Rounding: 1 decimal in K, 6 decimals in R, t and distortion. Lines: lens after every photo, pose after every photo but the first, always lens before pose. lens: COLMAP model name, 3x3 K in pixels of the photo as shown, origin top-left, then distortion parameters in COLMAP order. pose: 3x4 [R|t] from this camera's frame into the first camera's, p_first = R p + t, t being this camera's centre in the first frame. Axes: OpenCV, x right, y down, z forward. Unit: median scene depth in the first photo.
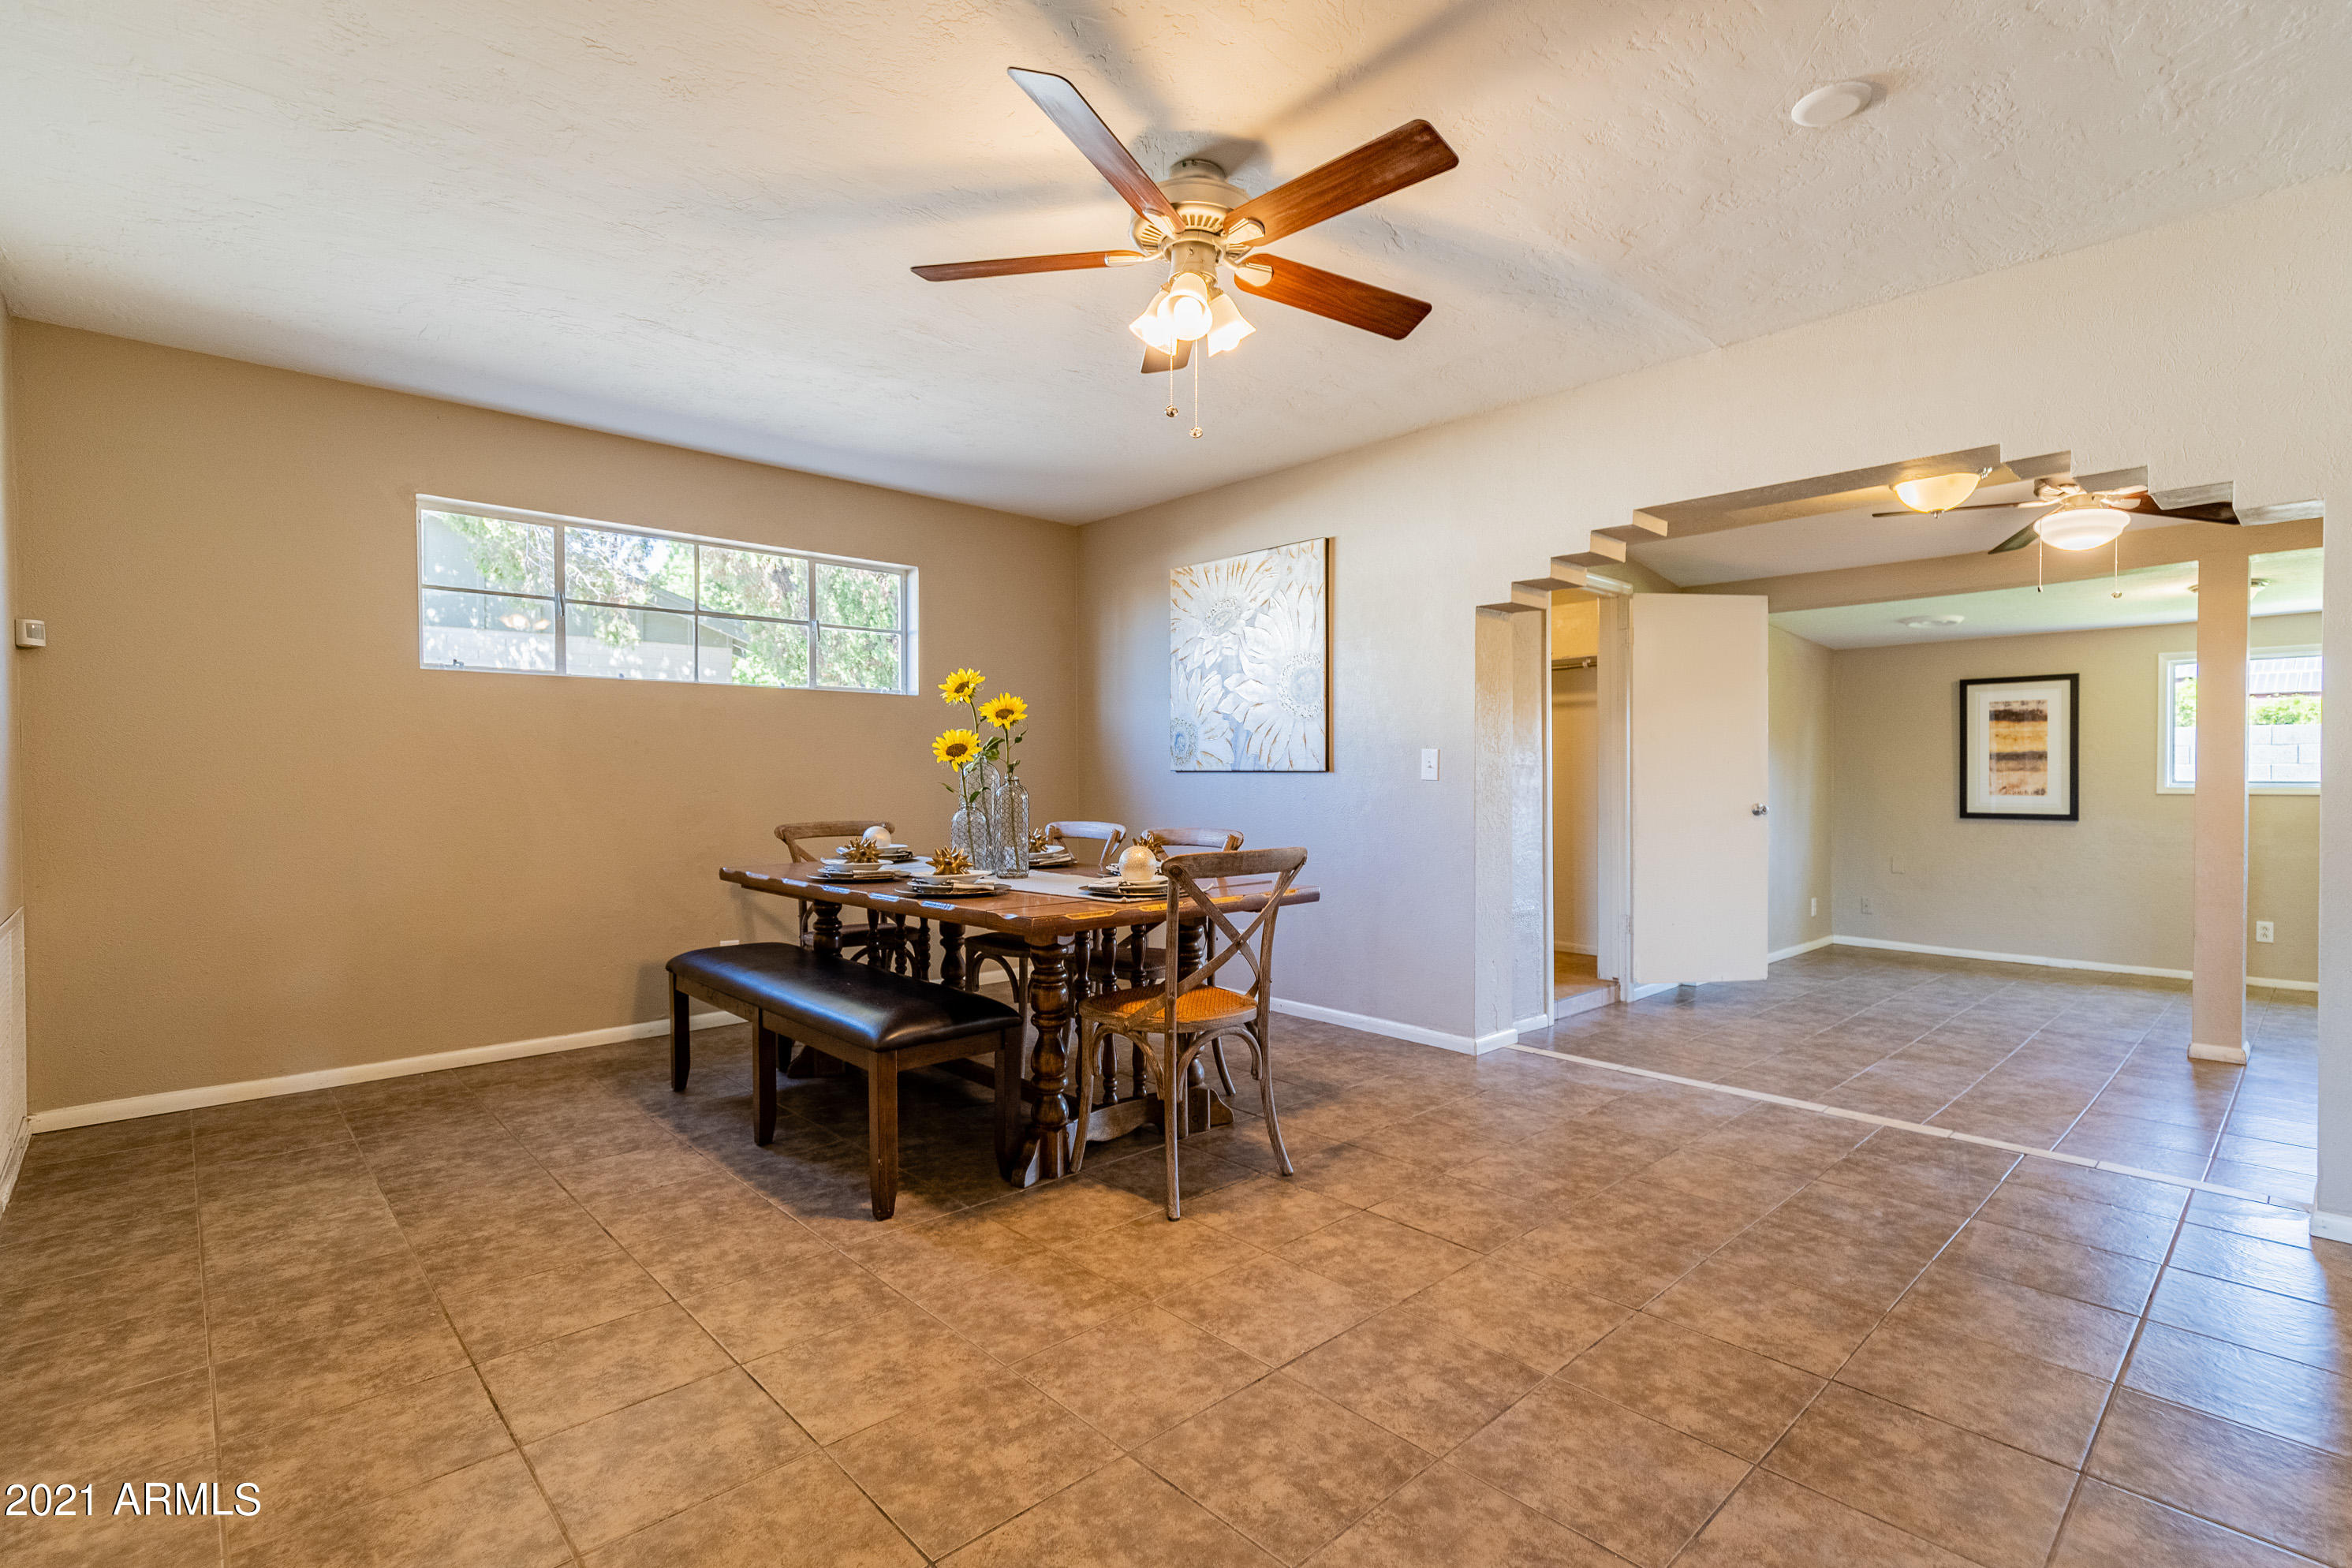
lens RADIAL K [[1095.5, 0, 1187.0], [0, 1095.5, 790.7], [0, 0, 1]] dist [0.007465, -0.001386]
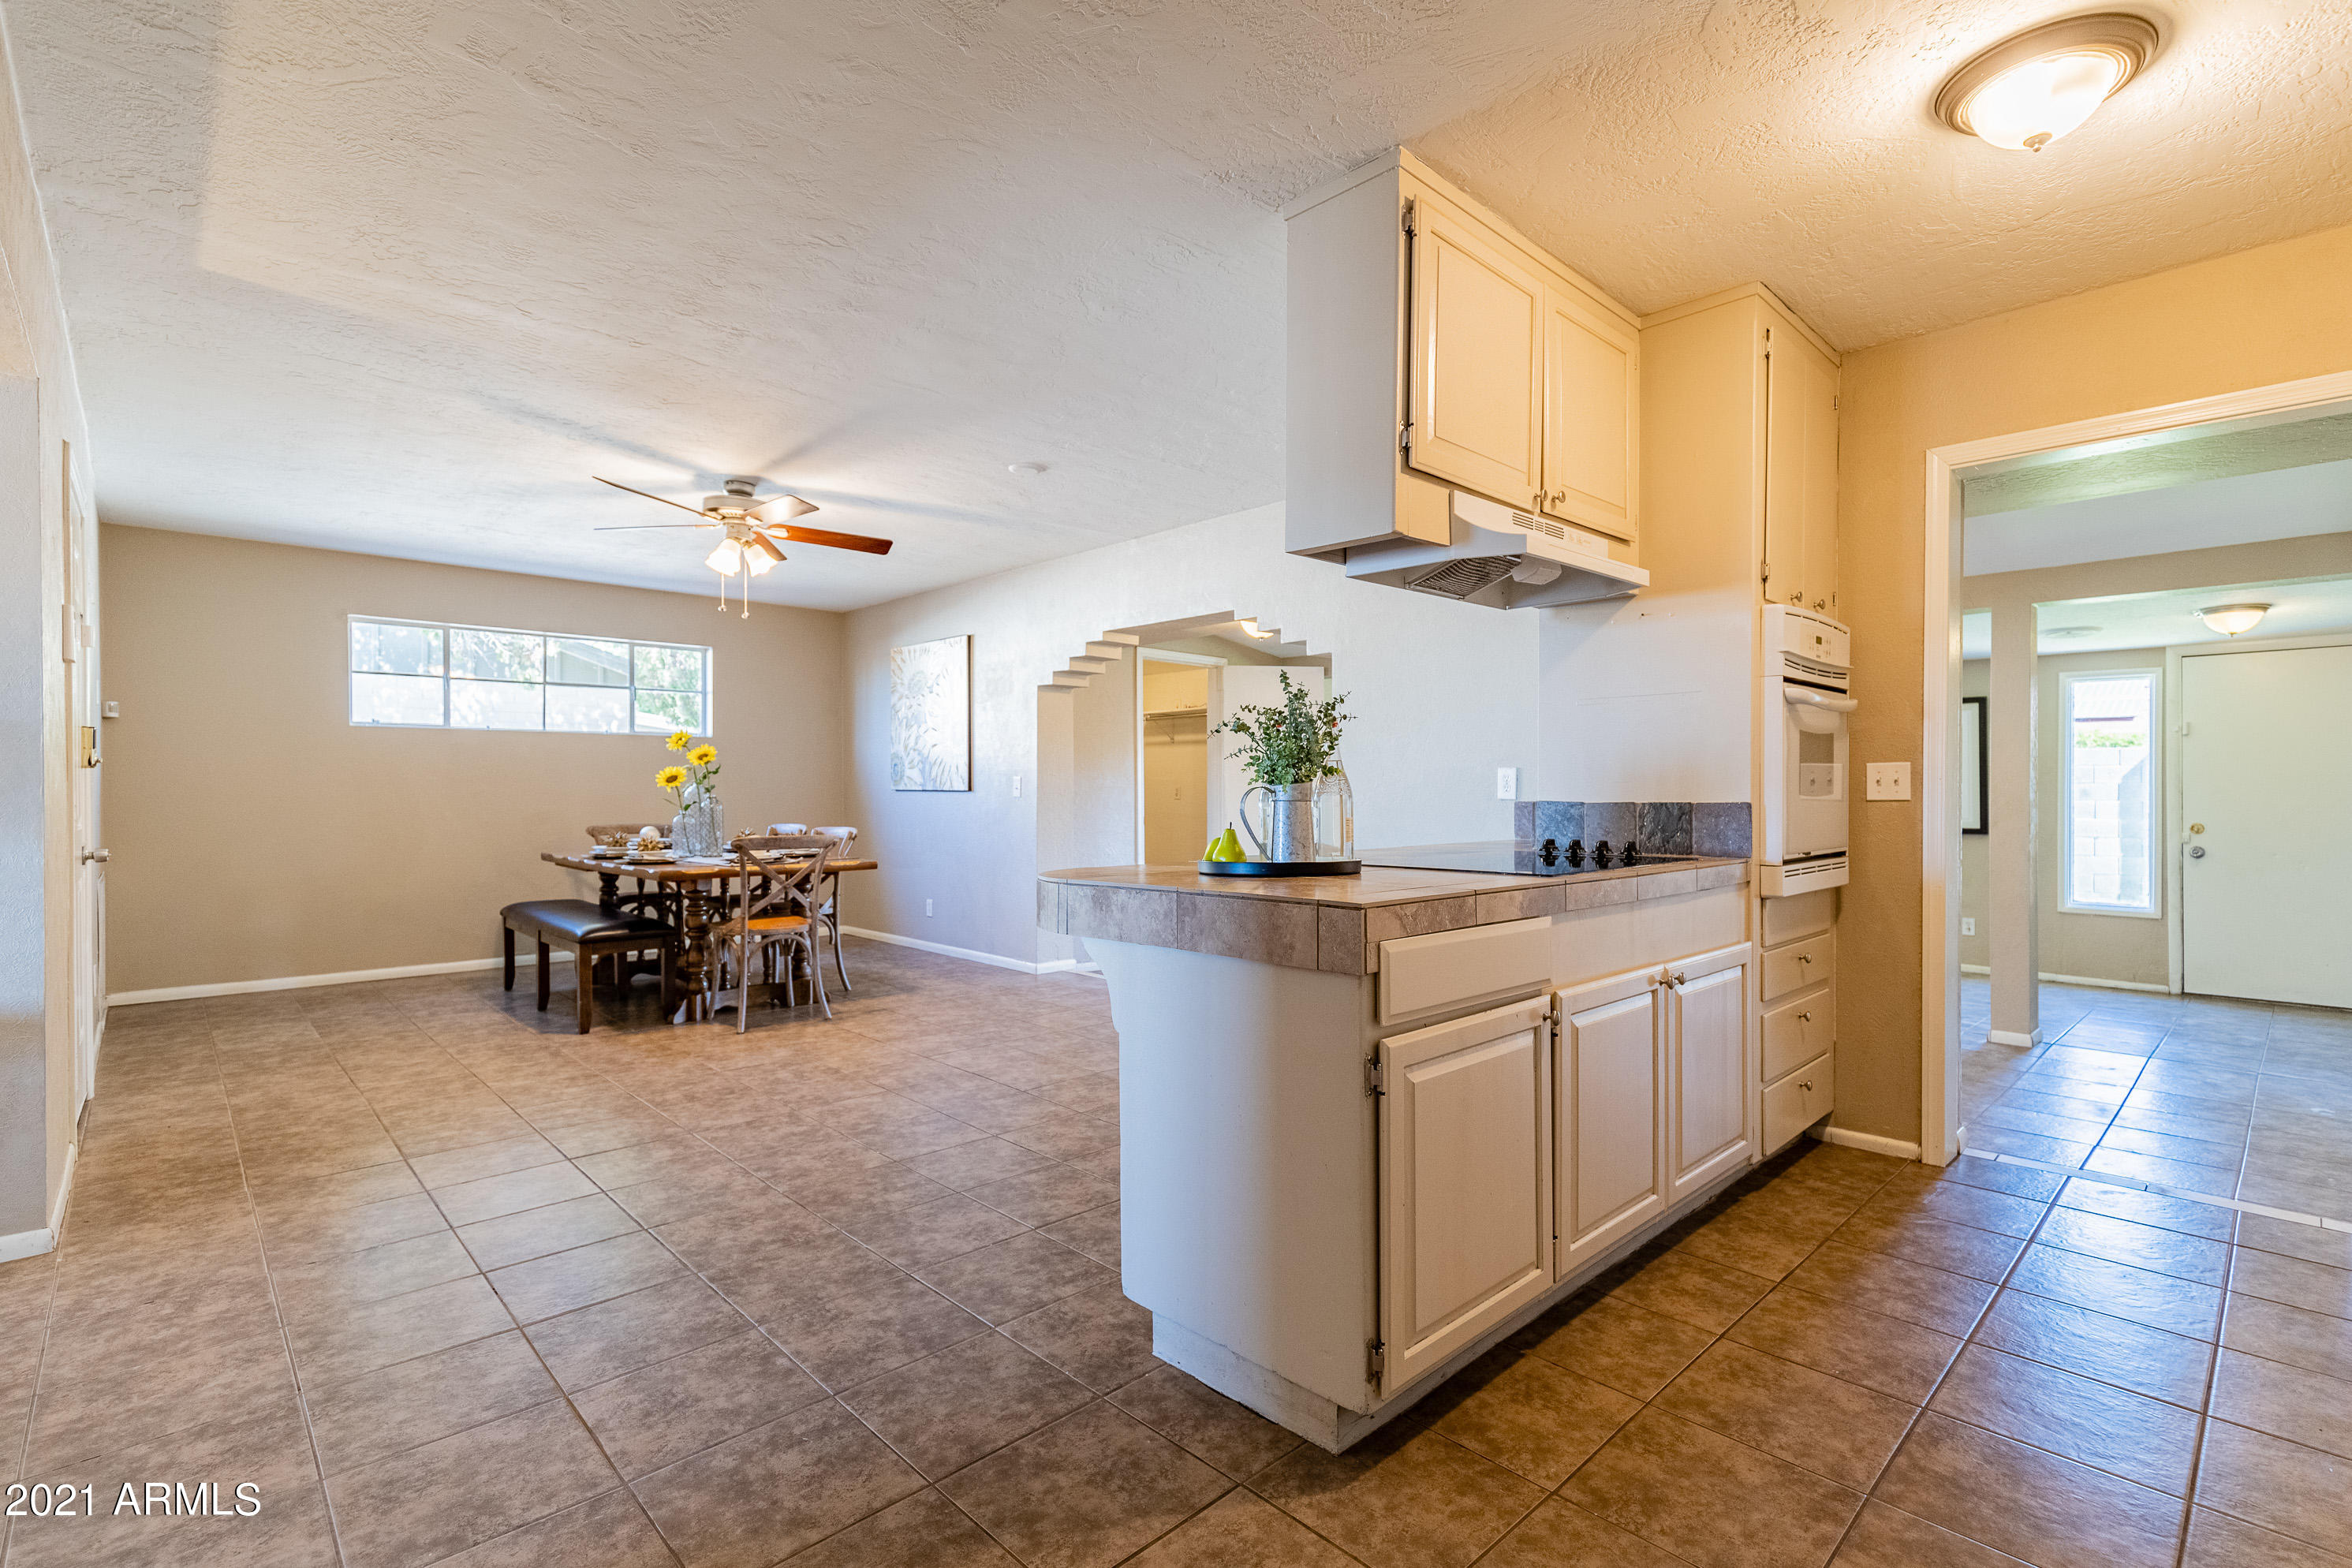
lens RADIAL K [[1095.5, 0, 1188.0], [0, 1095.5, 794.7], [0, 0, 1]] dist [0.007465, -0.001386]
pose [[0.999954, 0.002209, 0.009385, 0.606241], [-0.002121, 0.999954, -0.009384, 0.000726], [-0.009405, 0.009364, 0.999912, -0.725825]]
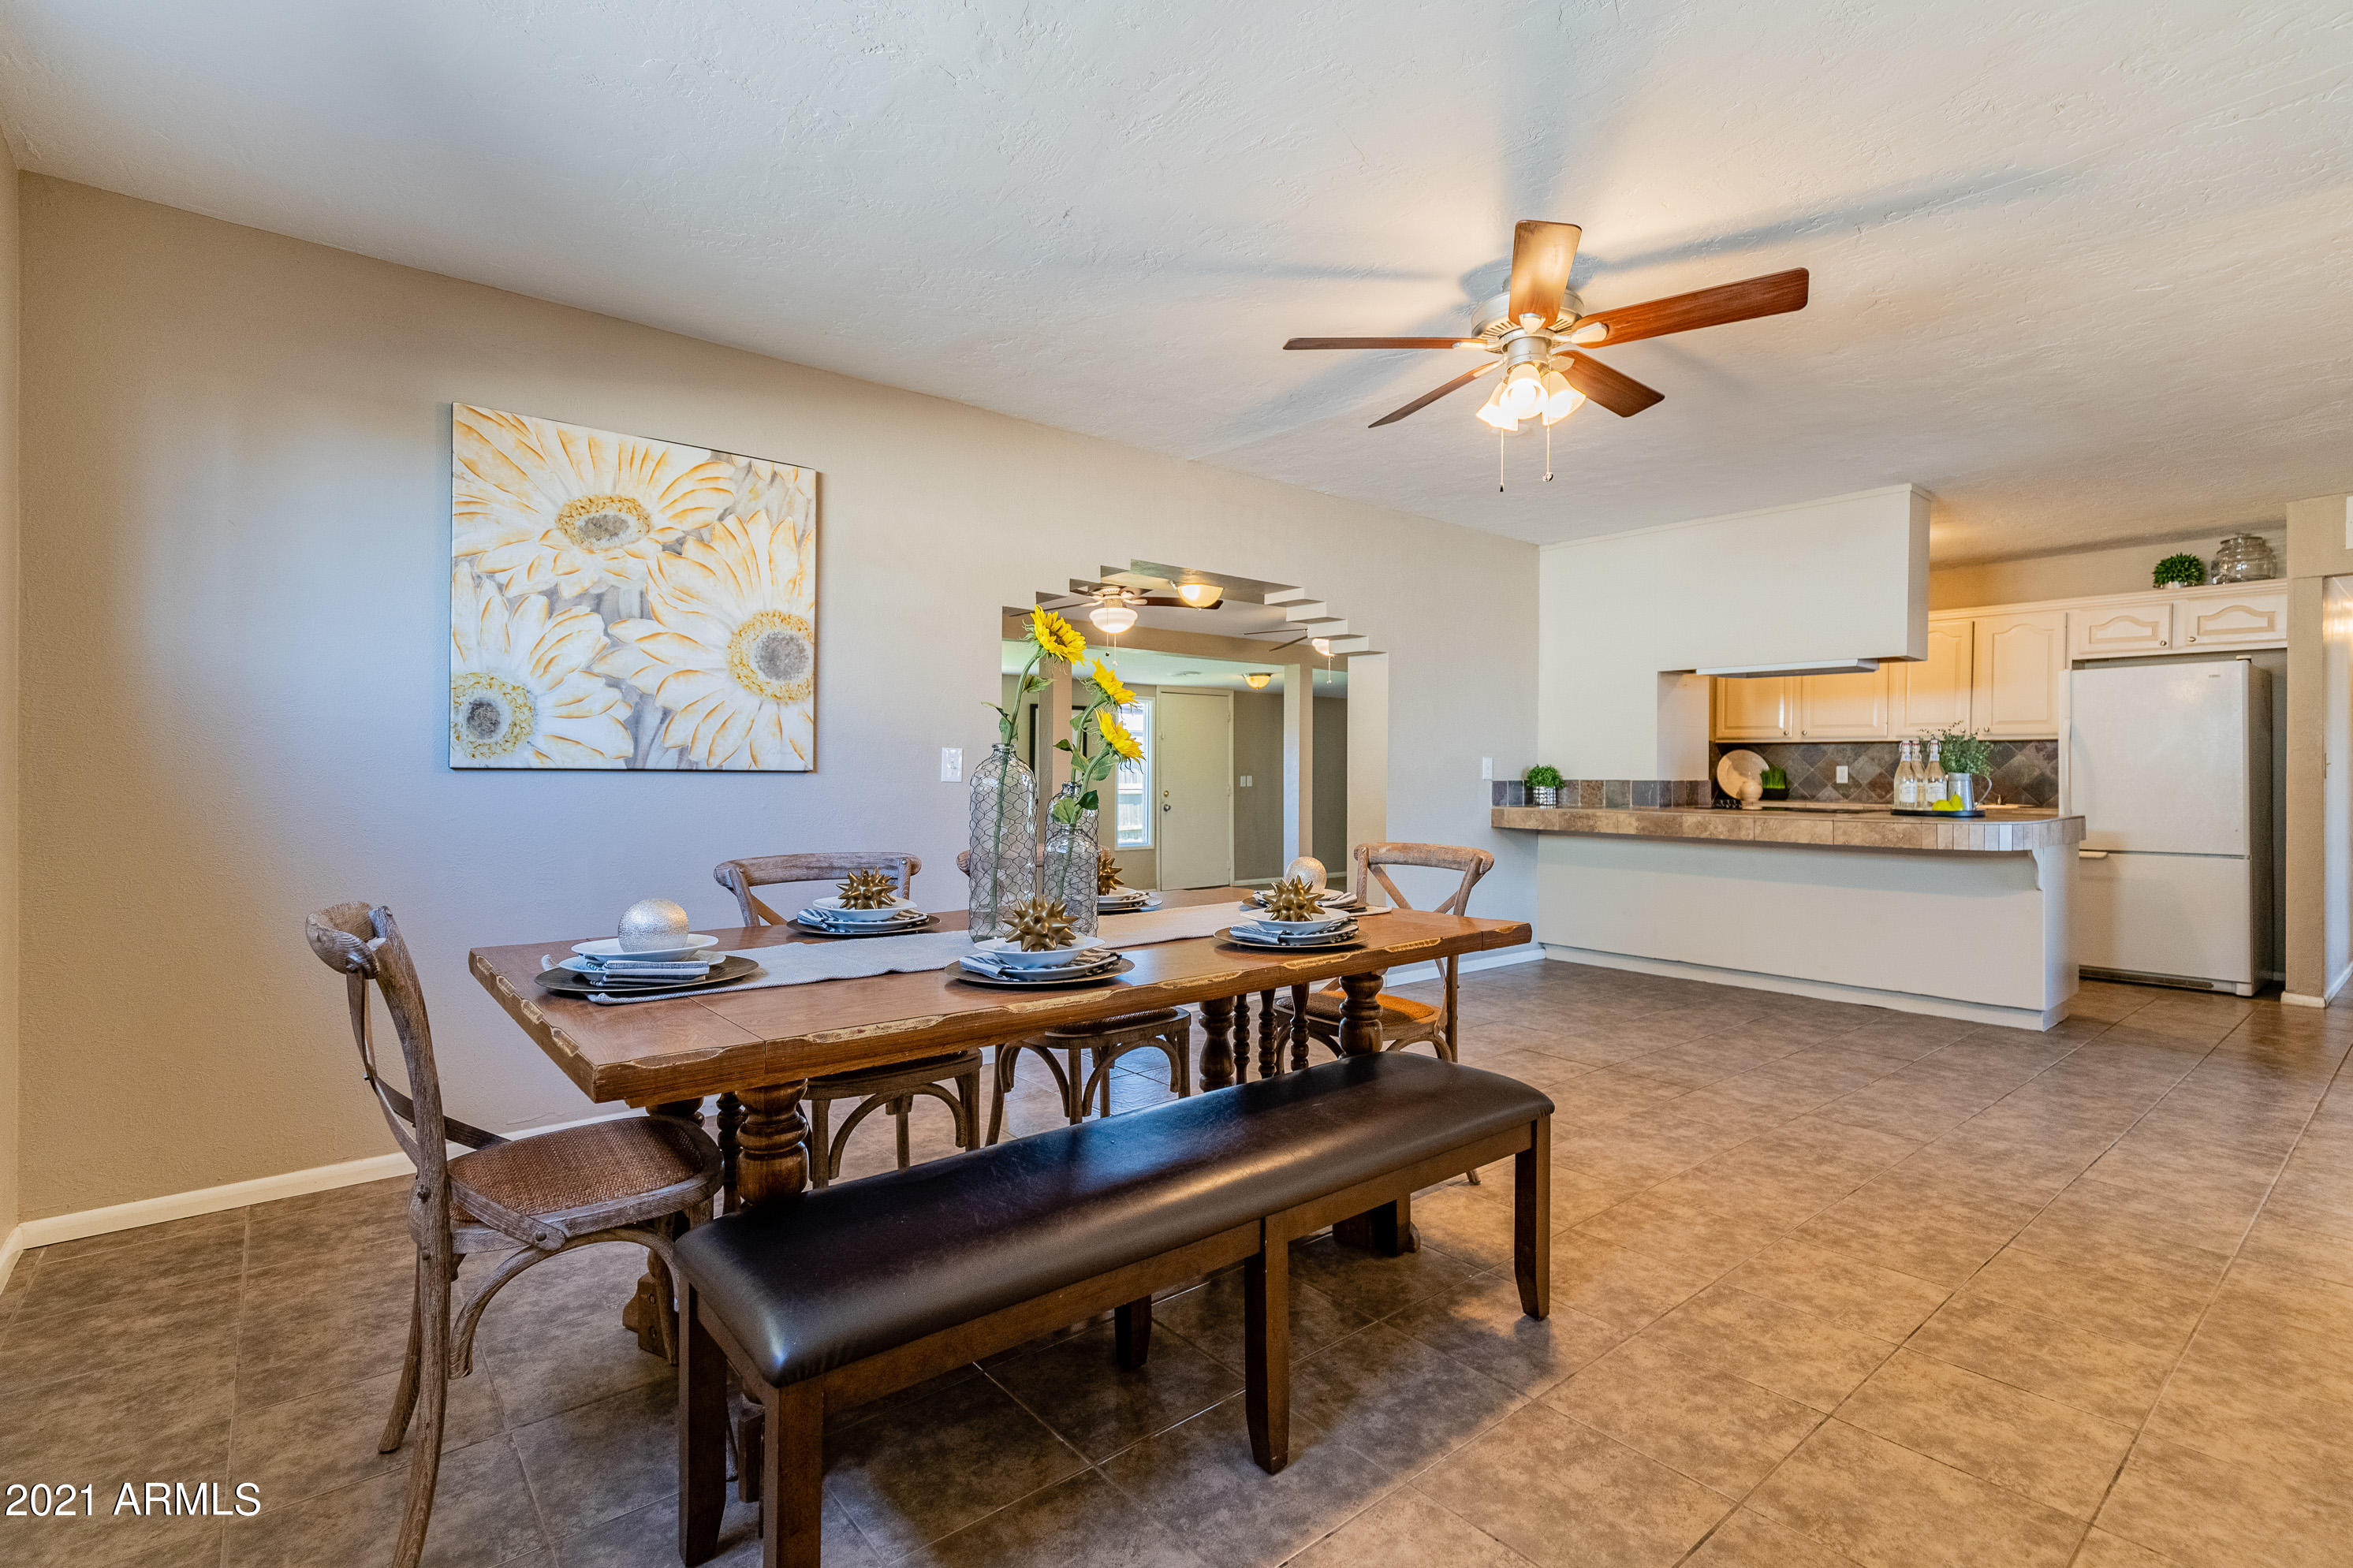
lens RADIAL K [[1095.8, 0, 1191.2], [0, 1095.8, 775.0], [0, 0, 1]] dist [0.007465, -0.001386]
pose [[0.045382, -0.001827, 0.998968, -0.940950], [0.007299, 0.999972, 0.001498, -0.020562], [-0.998943, 0.007224, 0.045394, 1.025602]]
